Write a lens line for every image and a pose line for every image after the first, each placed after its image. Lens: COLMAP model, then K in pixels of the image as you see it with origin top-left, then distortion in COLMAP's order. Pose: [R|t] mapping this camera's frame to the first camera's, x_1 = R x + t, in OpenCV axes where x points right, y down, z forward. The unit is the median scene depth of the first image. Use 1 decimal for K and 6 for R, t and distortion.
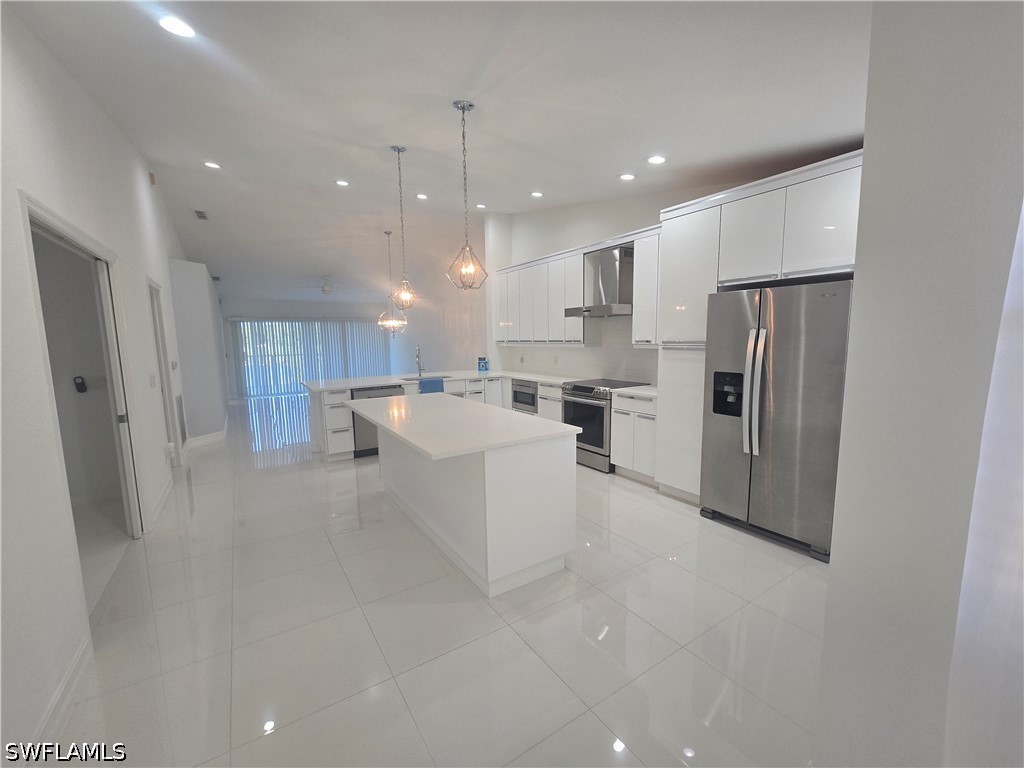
lens RADIAL K [[409.1, 0, 512.0], [0, 409.1, 384.0], [0, 0, 1]] dist [0.000178, 0.000012]
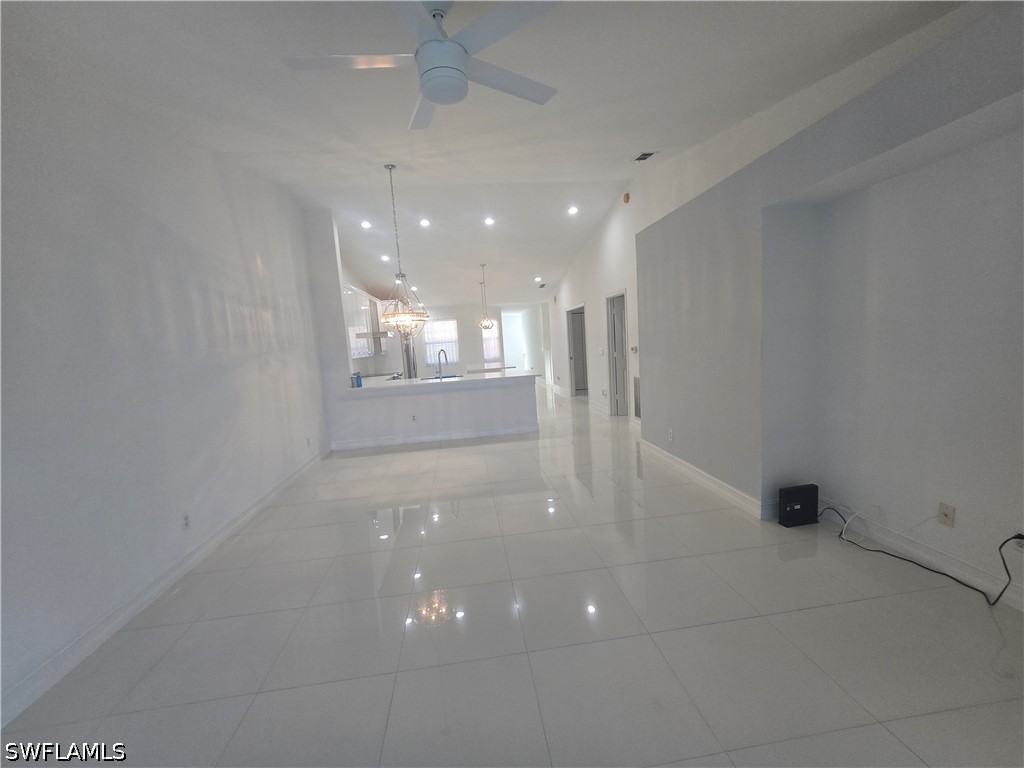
lens RADIAL K [[412.6, 0, 510.7], [0, 412.6, 387.9], [0, 0, 1]] dist [-0.000533, -0.000111]
pose [[-0.894616, 0.017841, 0.446480, -0.514457], [0.123230, 0.970304, 0.208146, -0.118434], [-0.429507, 0.241230, -0.870248, 1.094373]]
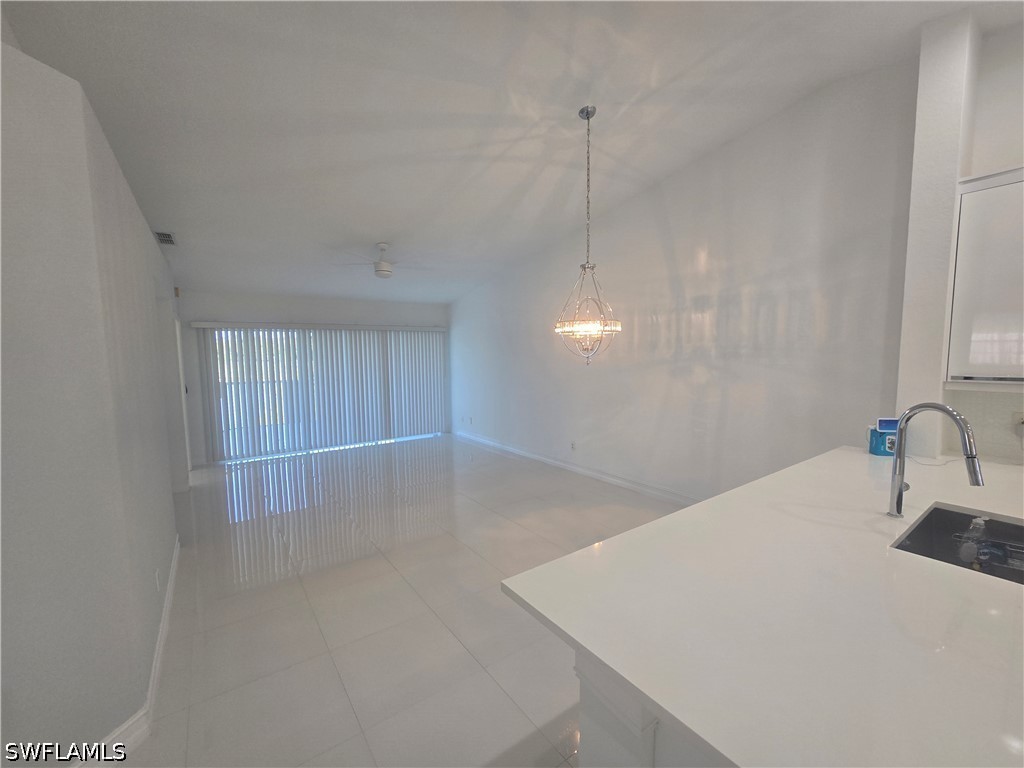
lens RADIAL K [[412.6, 0, 510.7], [0, 412.6, 387.9], [0, 0, 1]] dist [-0.000533, -0.000111]
pose [[0.999146, -0.000636, 0.041313, -0.286316], [0.001835, 0.999578, -0.028990, -0.056419], [-0.041277, 0.029041, 0.998726, 0.428620]]
